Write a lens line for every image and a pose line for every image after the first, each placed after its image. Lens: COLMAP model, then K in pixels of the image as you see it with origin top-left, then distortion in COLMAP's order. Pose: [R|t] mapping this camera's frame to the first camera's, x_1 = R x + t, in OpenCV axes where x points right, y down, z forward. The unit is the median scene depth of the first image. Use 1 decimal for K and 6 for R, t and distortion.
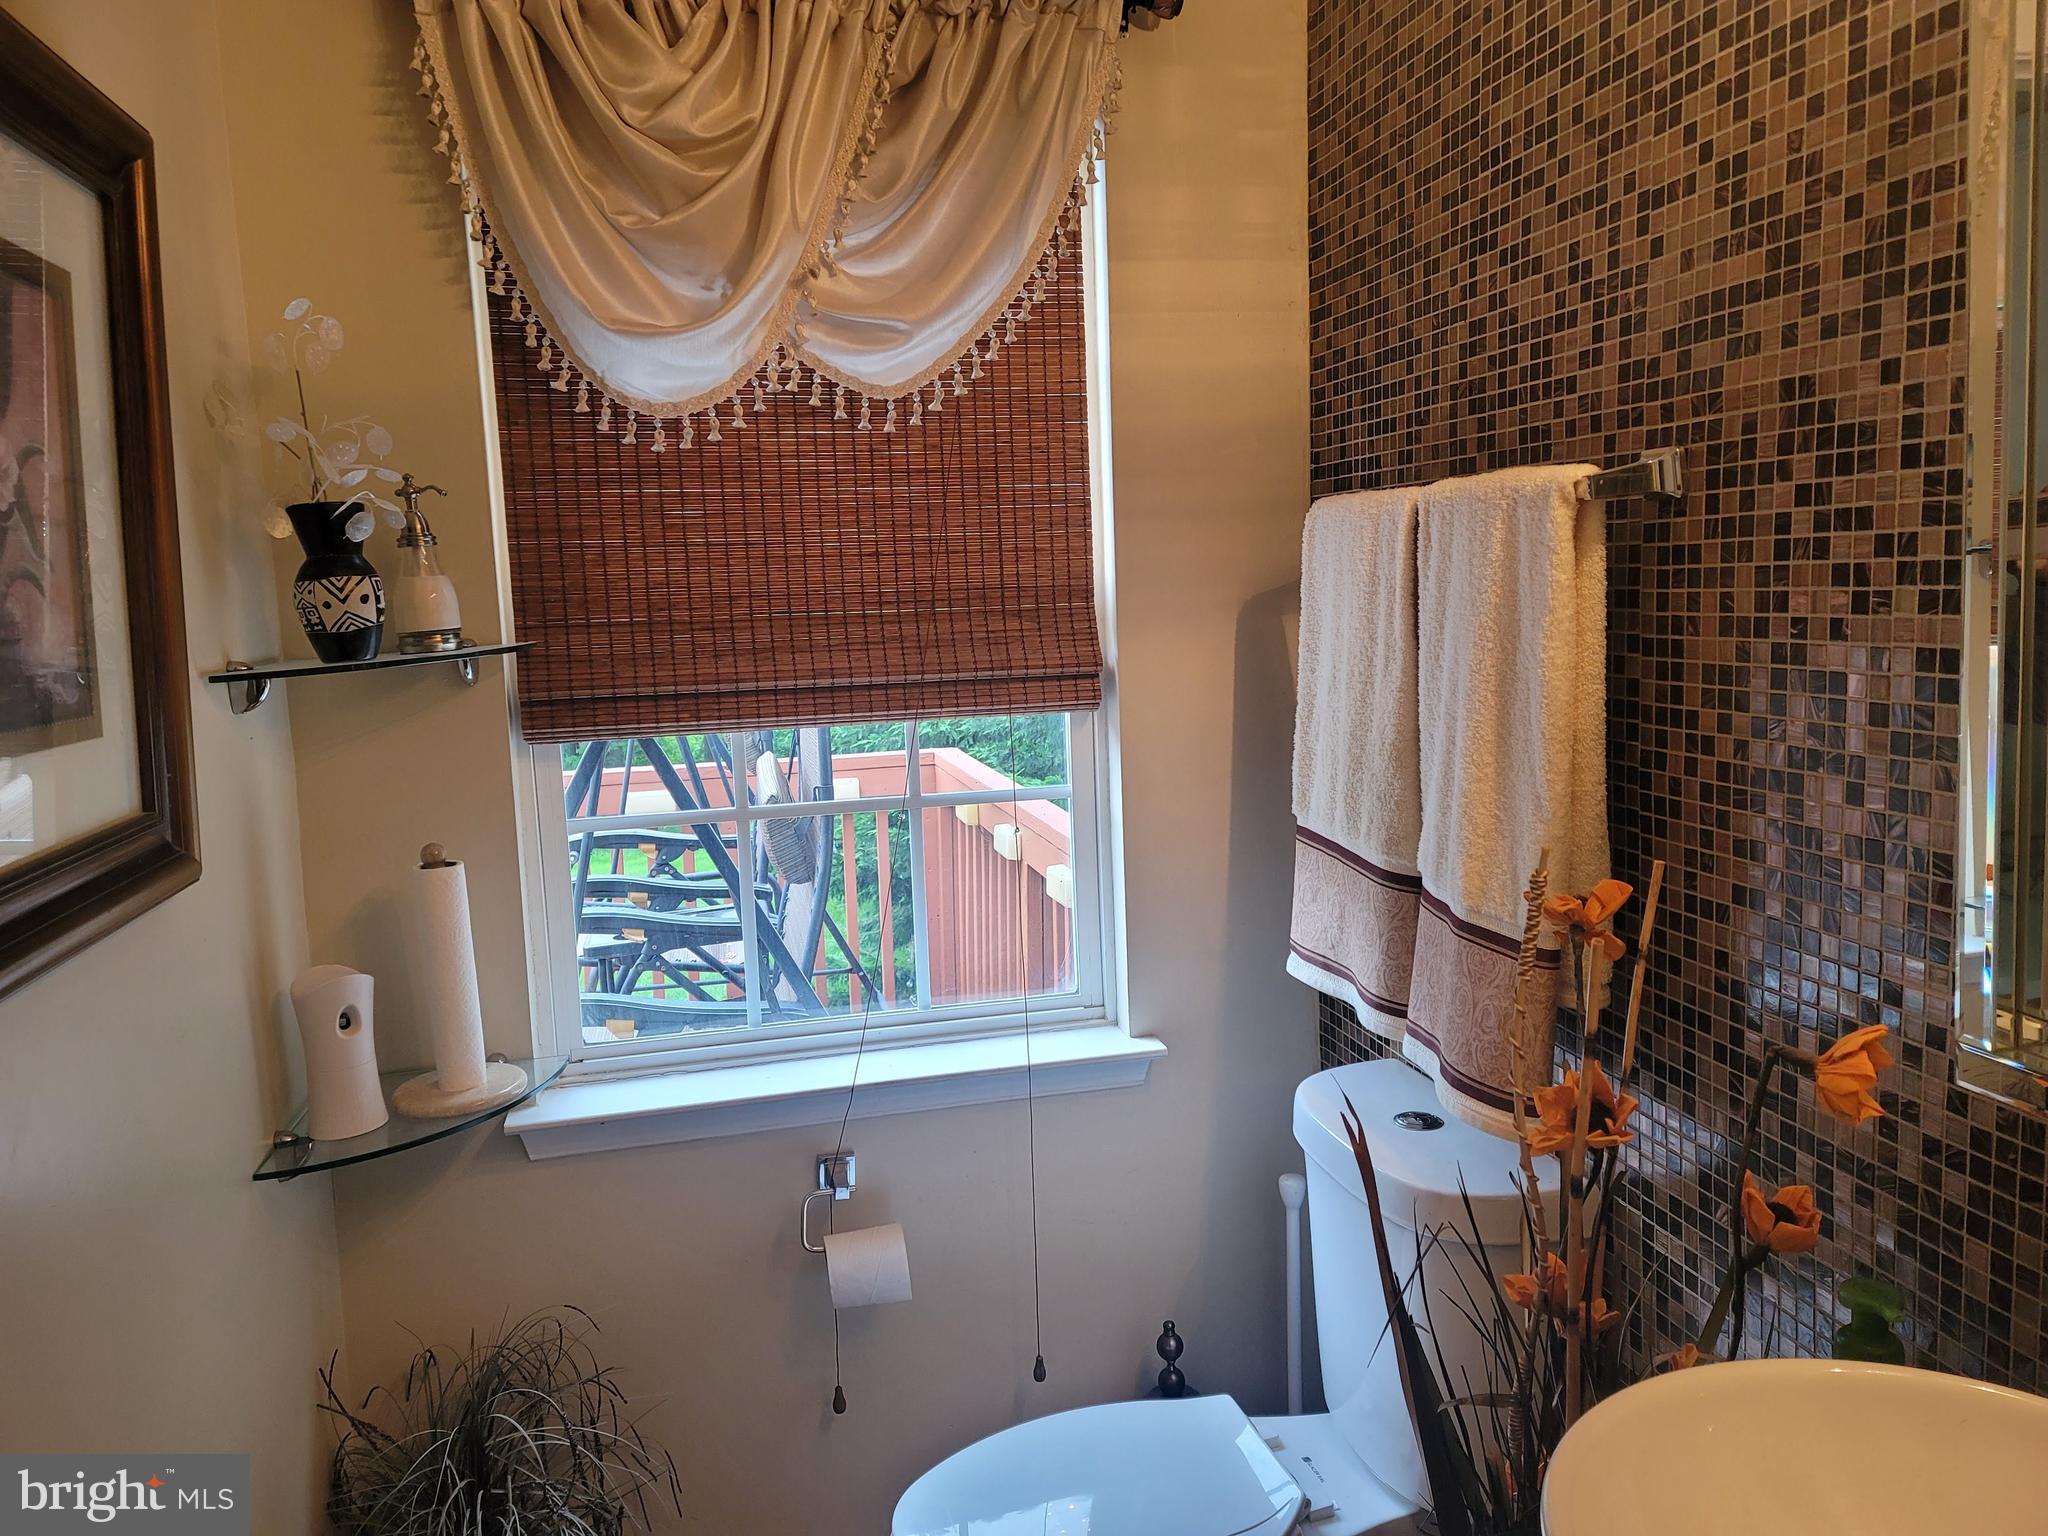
lens RADIAL K [[1509.1, 0, 1023.6], [0, 1509.1, 759.6], [0, 0, 1]] dist [0.094540, -0.086479]
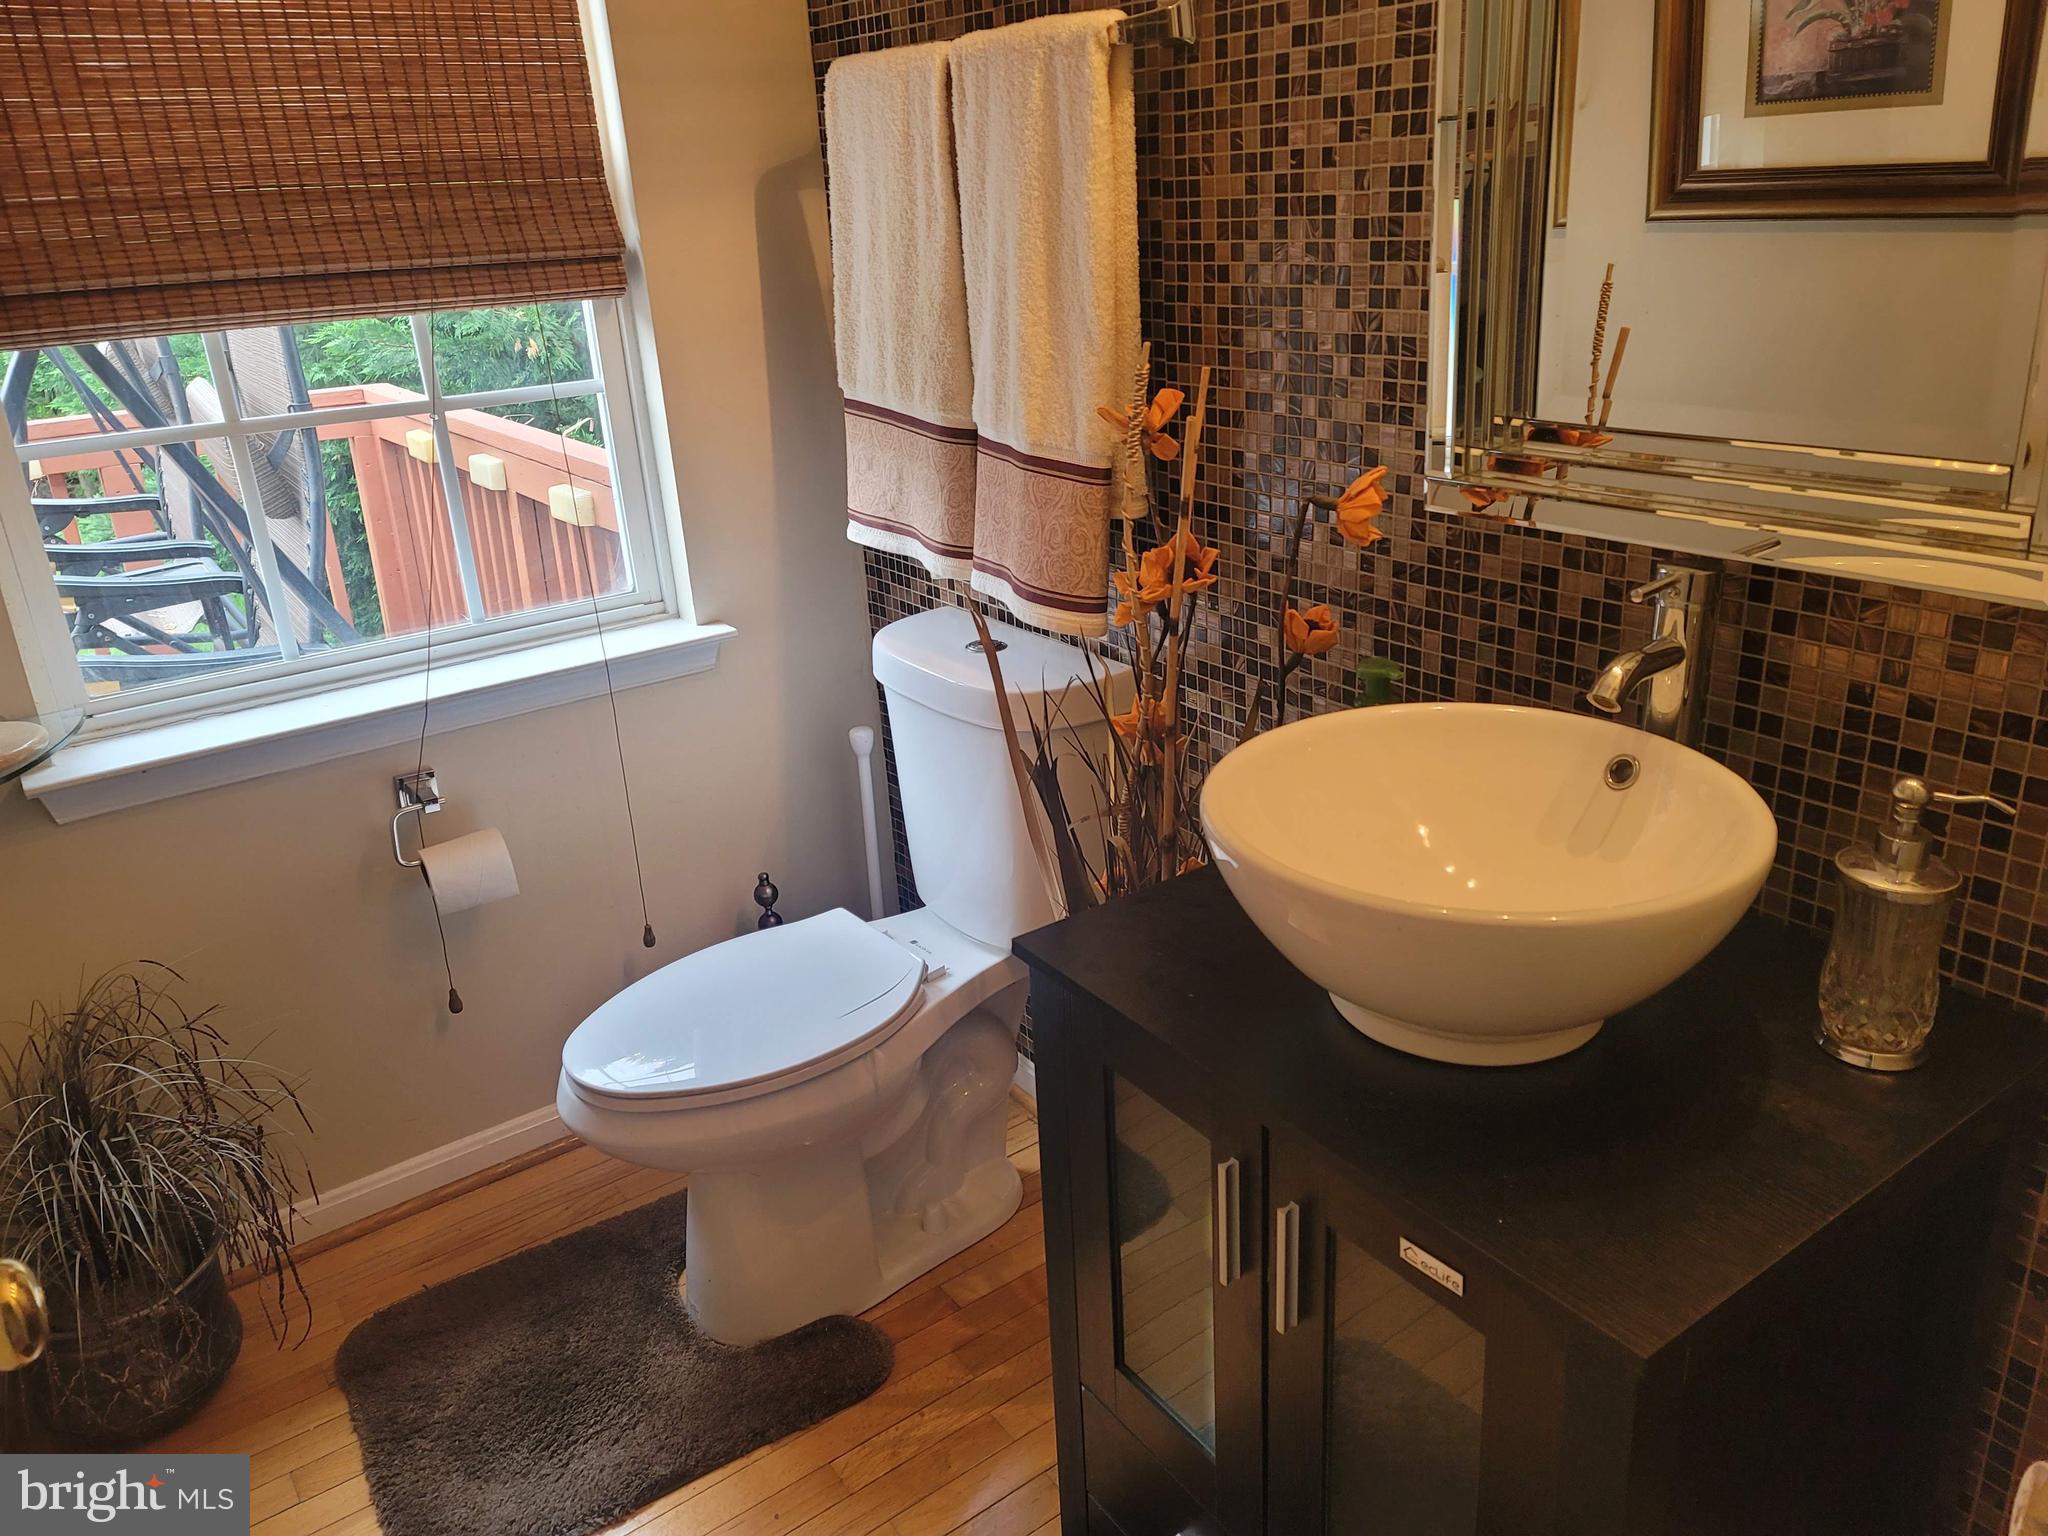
lens RADIAL K [[1509.1, 0, 1032.6], [0, 1509.1, 754.3], [0, 0, 1]] dist [0.094540, -0.086479]
pose [[0.921426, -0.148564, 0.359030, -0.123015], [0.066268, 0.970566, 0.231540, 0.050555], [-0.382861, -0.189555, 0.904150, -0.057843]]
